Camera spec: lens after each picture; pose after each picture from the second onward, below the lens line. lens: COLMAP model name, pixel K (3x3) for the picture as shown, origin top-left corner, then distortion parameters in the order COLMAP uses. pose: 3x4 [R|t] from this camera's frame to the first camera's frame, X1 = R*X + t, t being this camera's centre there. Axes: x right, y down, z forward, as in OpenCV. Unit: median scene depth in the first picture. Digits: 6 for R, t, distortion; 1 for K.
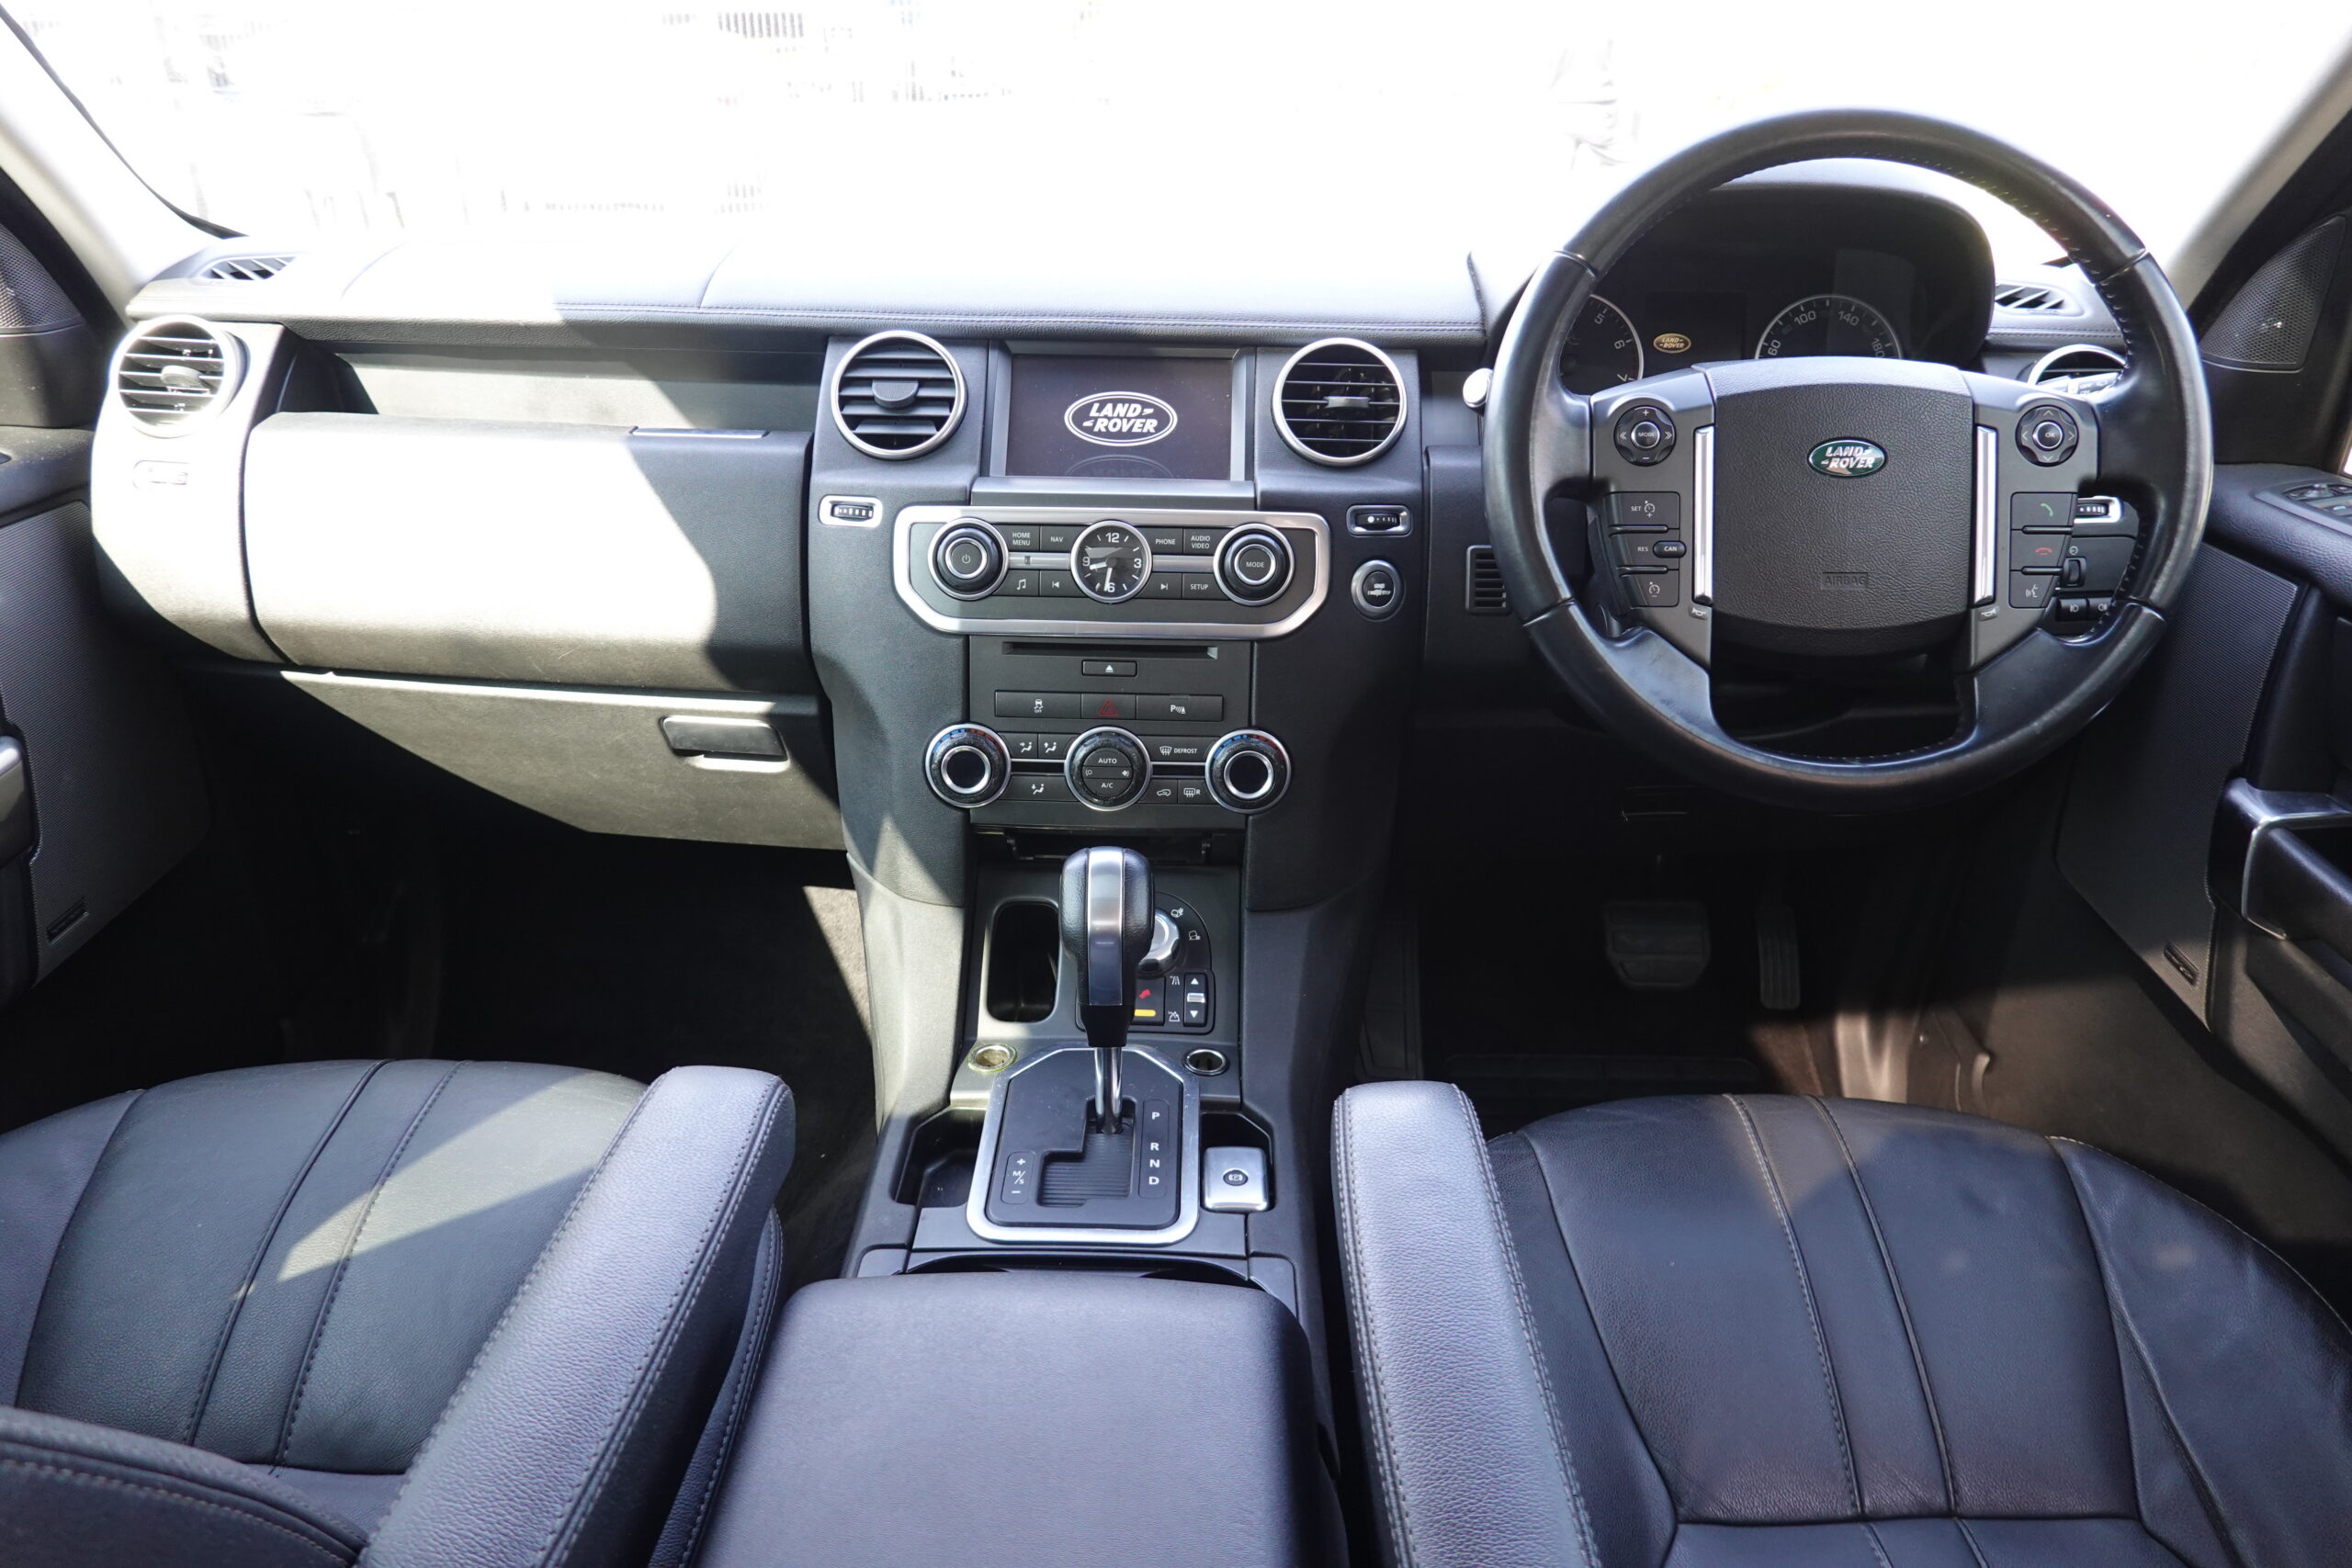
lens RADIAL K [[1566.8, 0, 1173.9], [0, 1566.8, 784.7], [0, 0, 1]] dist [-0.001385, -0.001640]
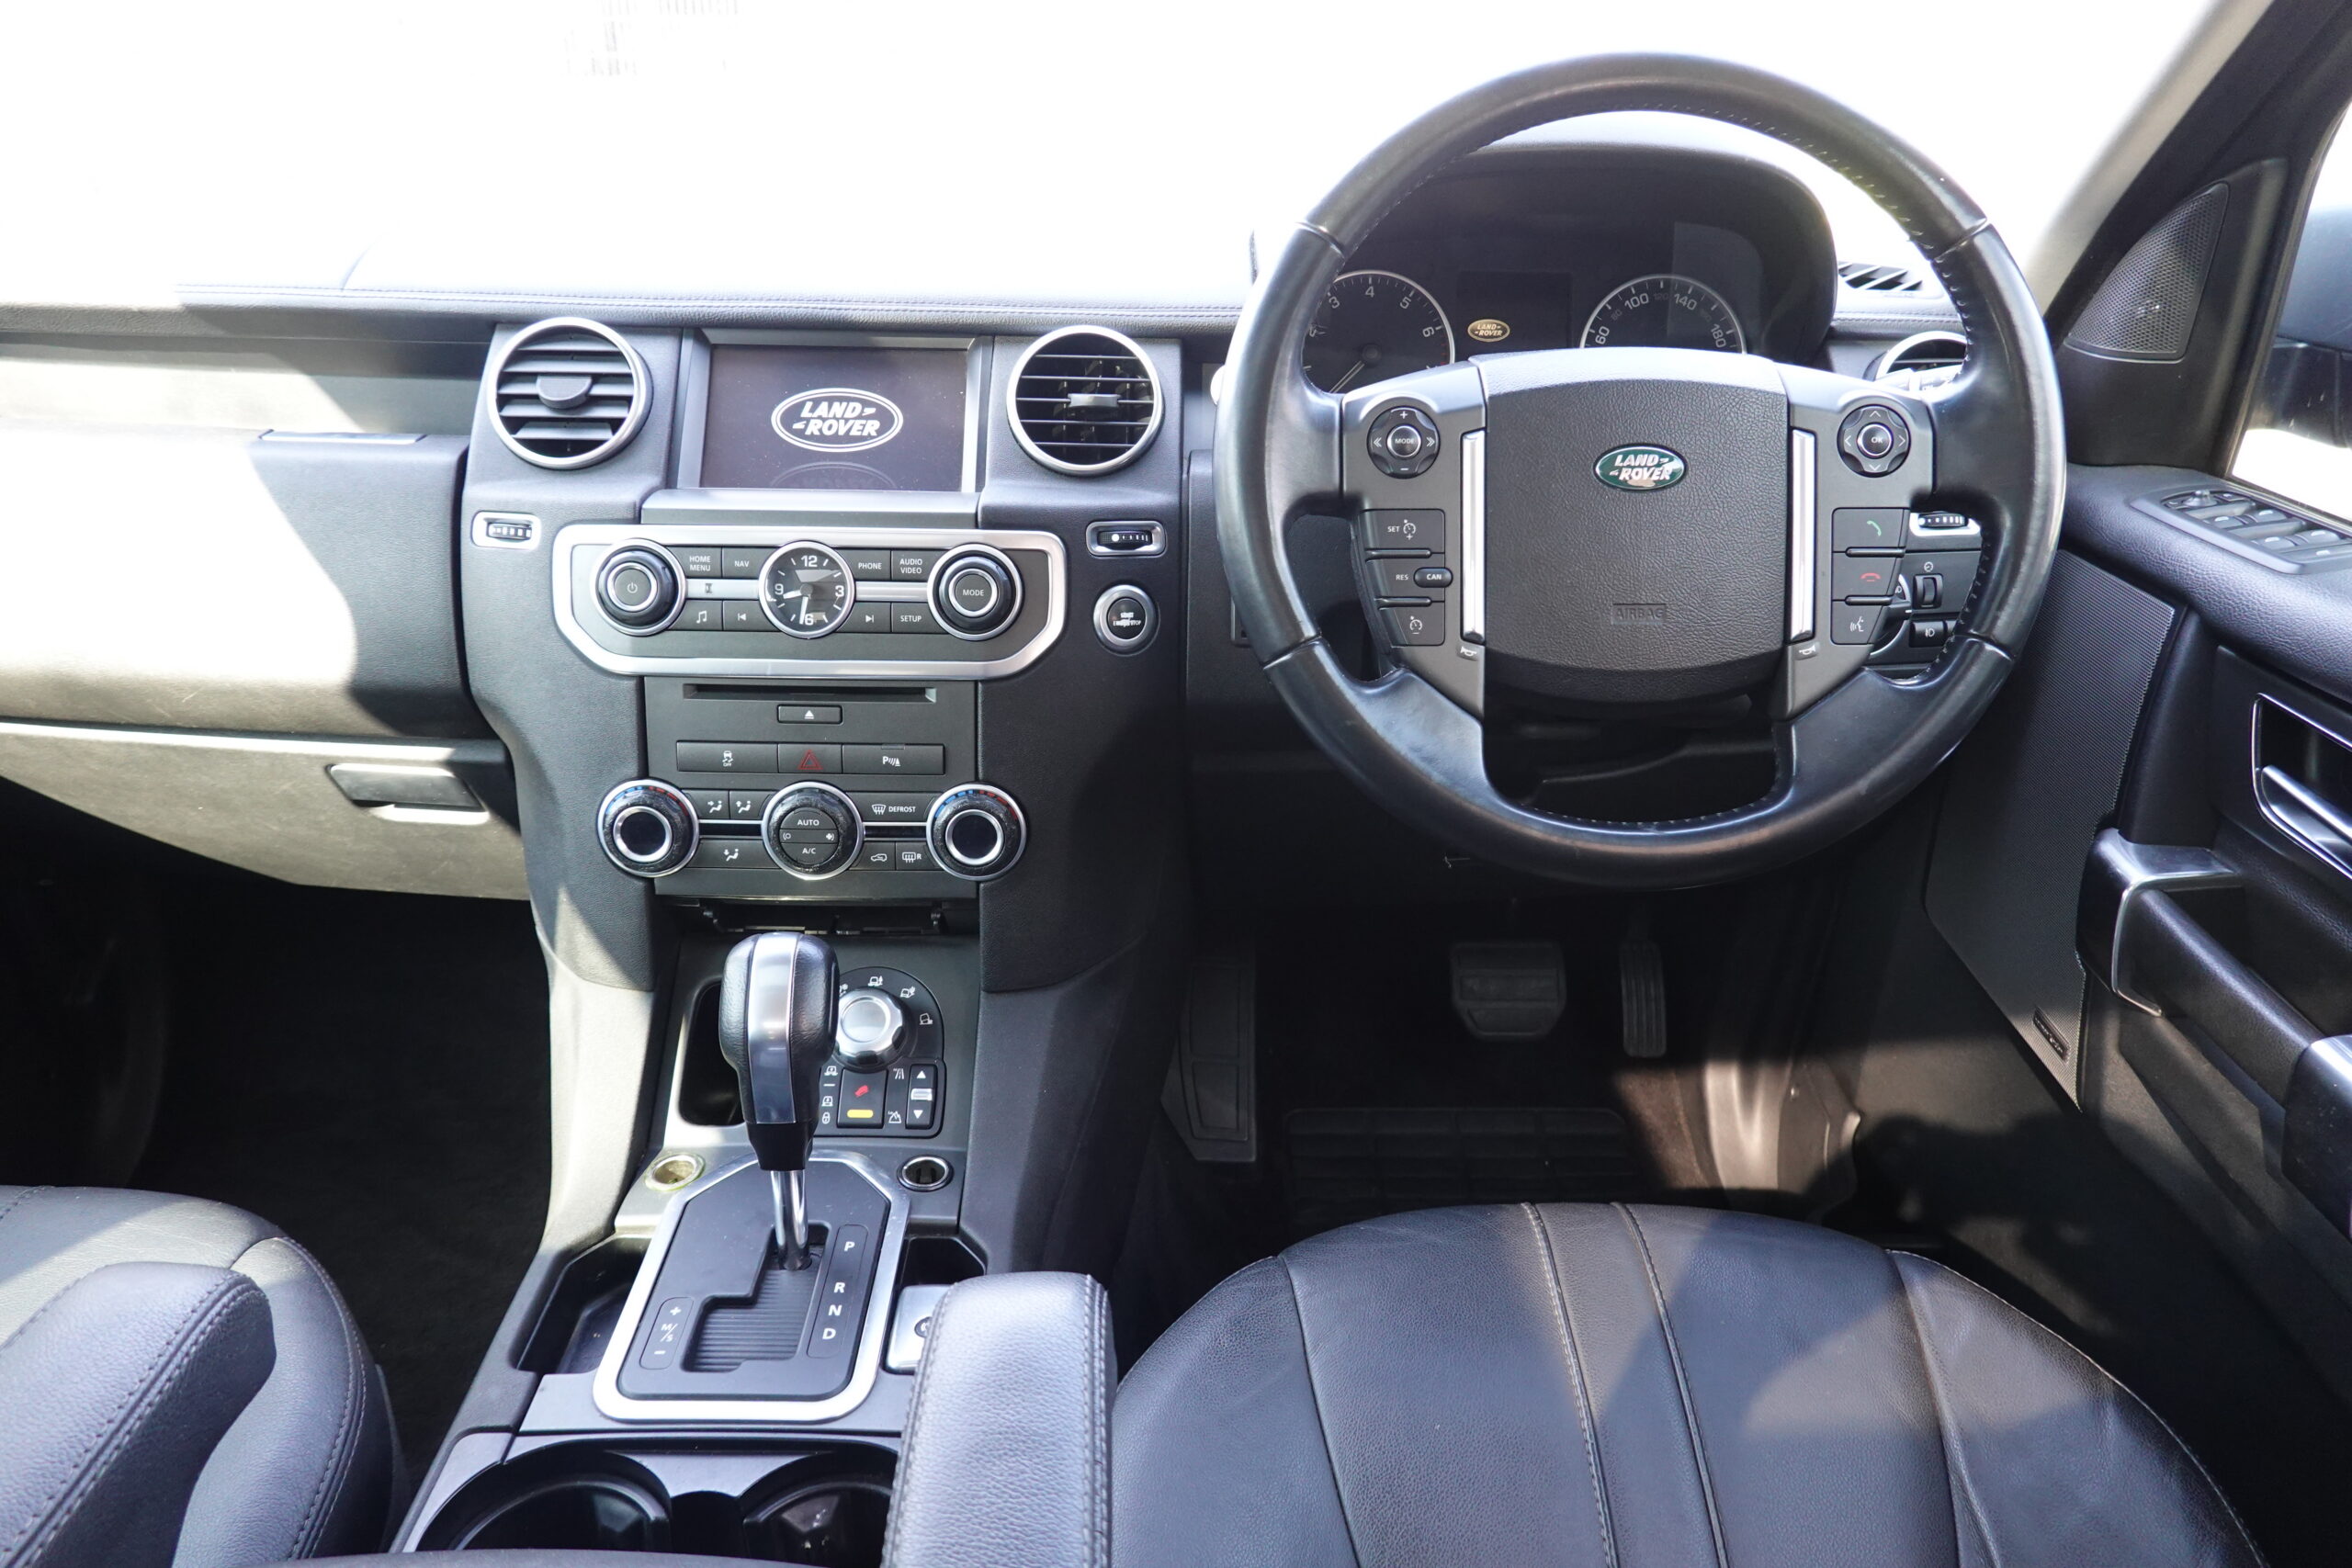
lens RADIAL K [[1566.8, 0, 1176.7], [0, 1566.8, 781.9], [0, 0, 1]] dist [-0.001385, -0.001640]
pose [[0.999566, -0.009237, 0.027987, 0.134474], [0.008989, 0.999920, 0.008954, -0.042827], [-0.028068, -0.008699, 0.999568, 0.140227]]
